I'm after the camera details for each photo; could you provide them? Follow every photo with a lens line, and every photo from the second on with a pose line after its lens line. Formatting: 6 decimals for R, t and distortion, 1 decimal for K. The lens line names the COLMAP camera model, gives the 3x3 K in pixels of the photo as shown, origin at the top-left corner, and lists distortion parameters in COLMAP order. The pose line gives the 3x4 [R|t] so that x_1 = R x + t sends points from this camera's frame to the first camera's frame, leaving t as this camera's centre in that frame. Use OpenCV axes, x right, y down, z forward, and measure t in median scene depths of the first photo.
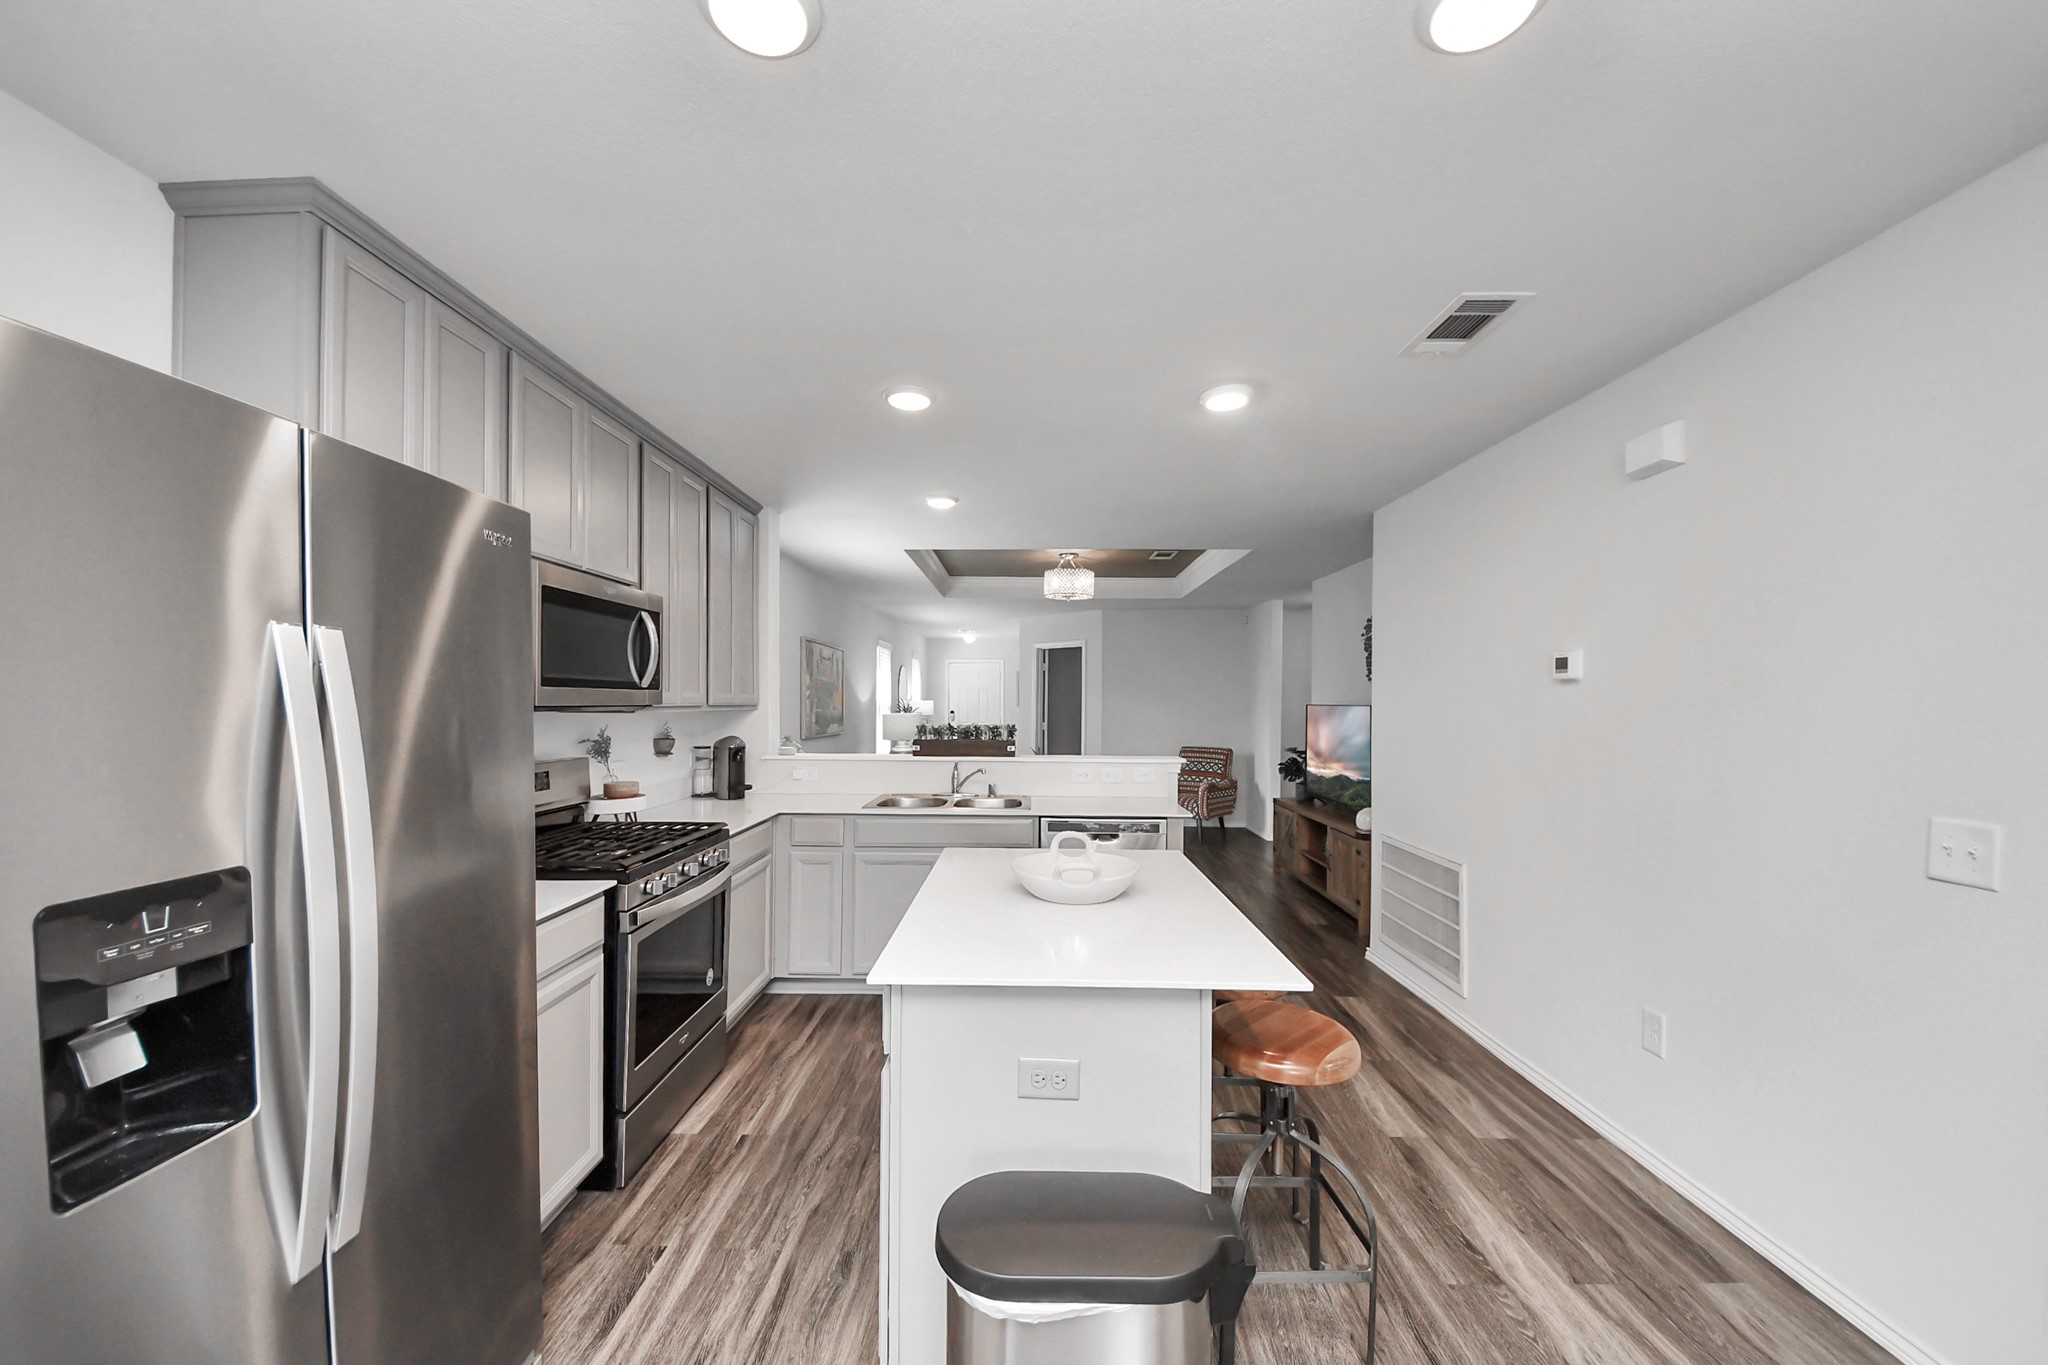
lens RADIAL K [[749.9, 0, 1050.5], [0, 749.9, 704.9], [0, 0, 1]] dist [0.000463, -0.000095]
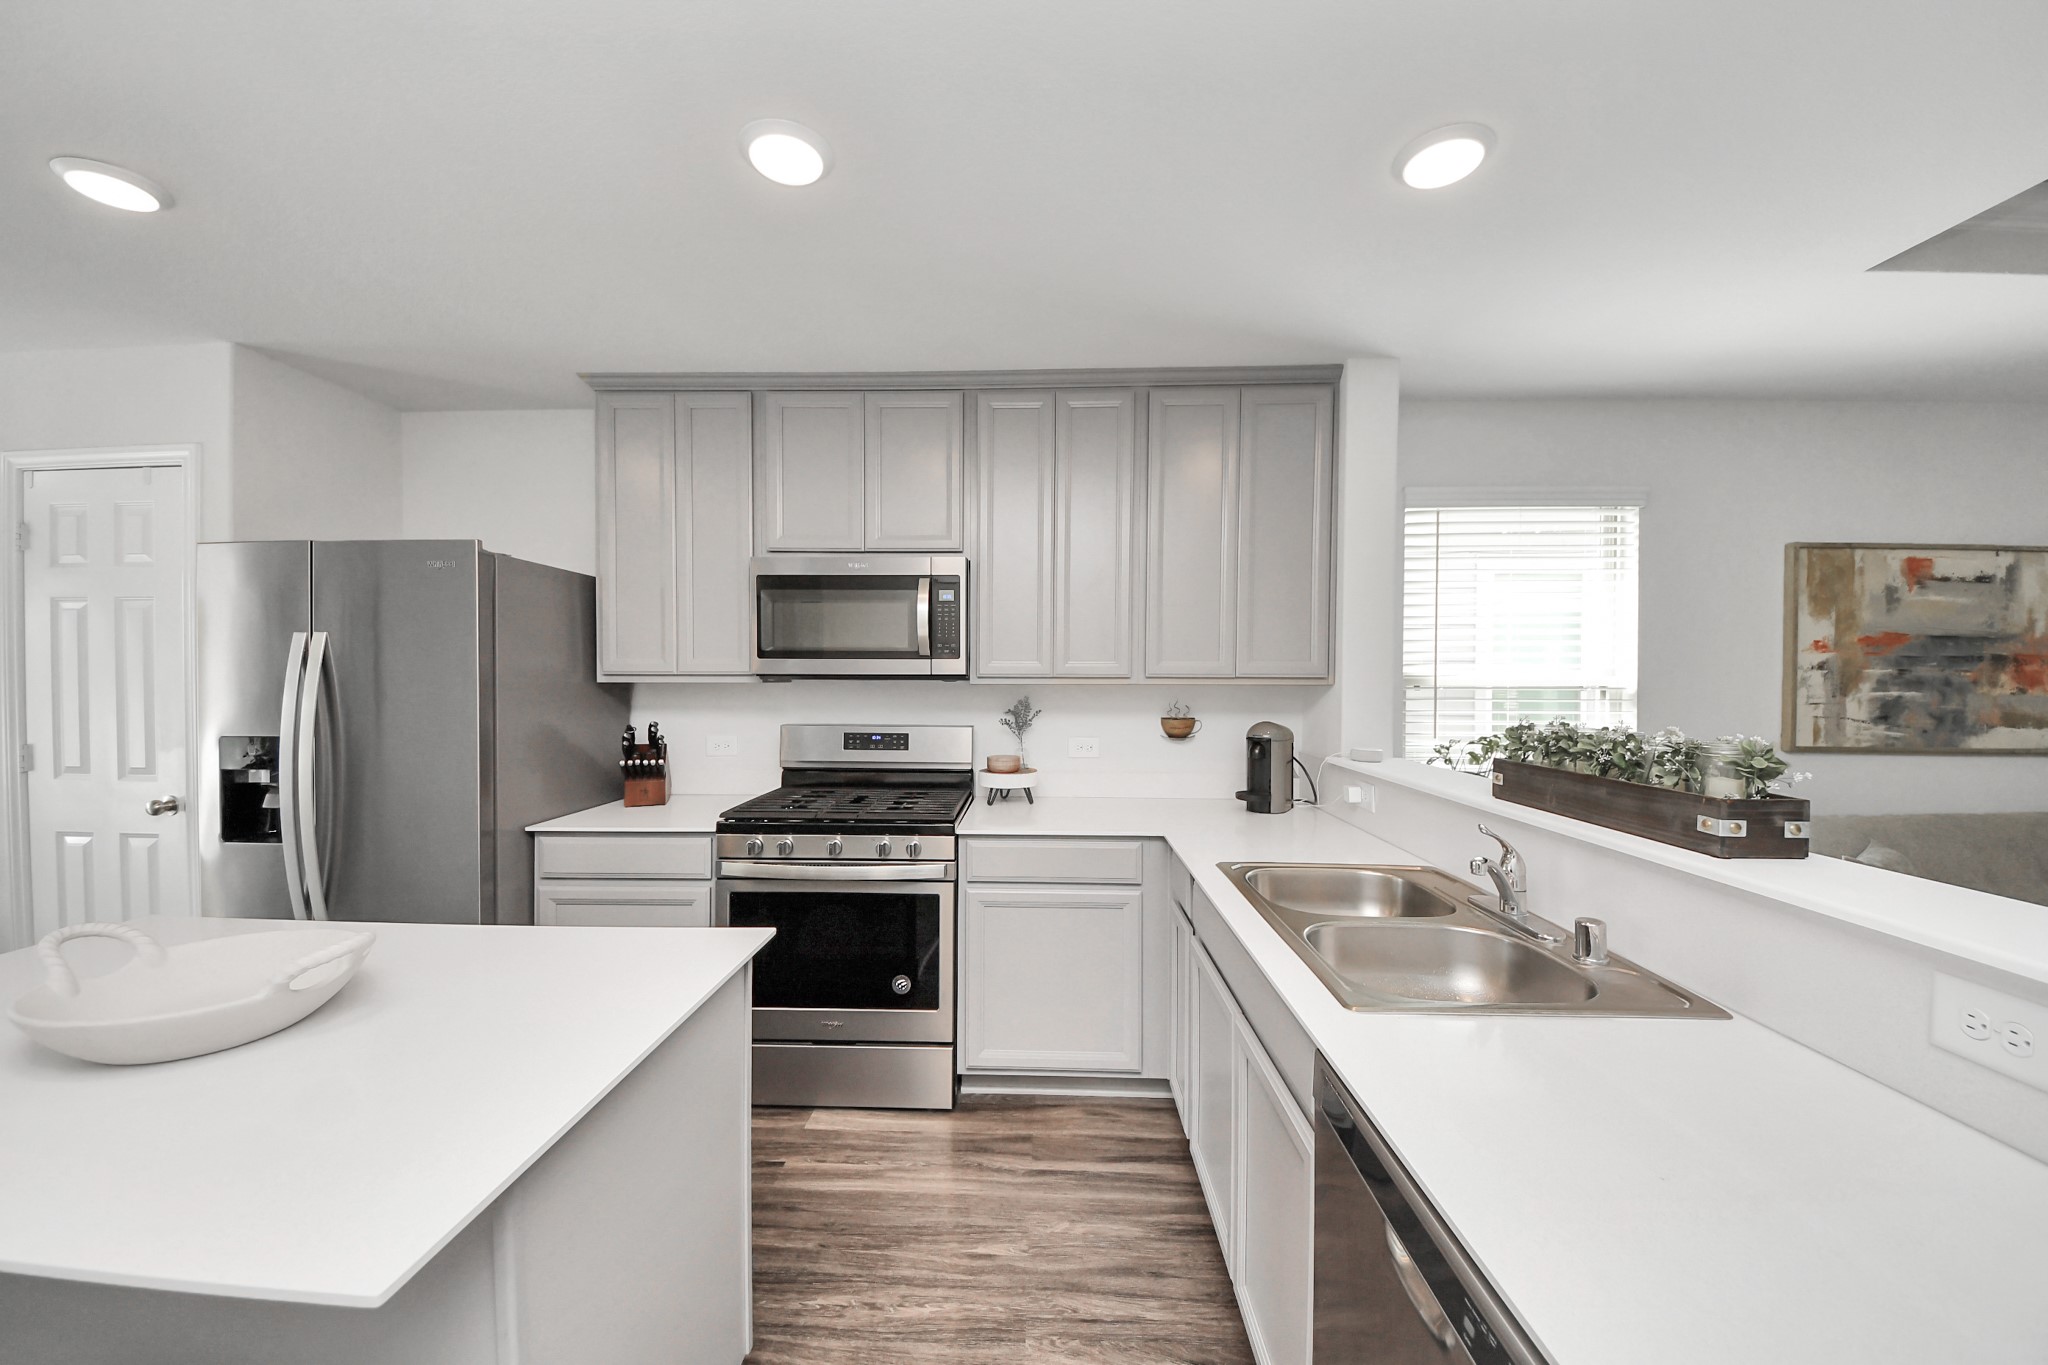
lens RADIAL K [[691.3, 0, 1019.2], [0, 691.3, 691.3], [0, 0, 1]] dist [0.000631, -0.005243]
pose [[-0.063538, 0.010873, -0.997920, 0.338202], [-0.007287, 0.999909, 0.011359, 0.011306], [0.997953, 0.007993, -0.063453, 1.196411]]
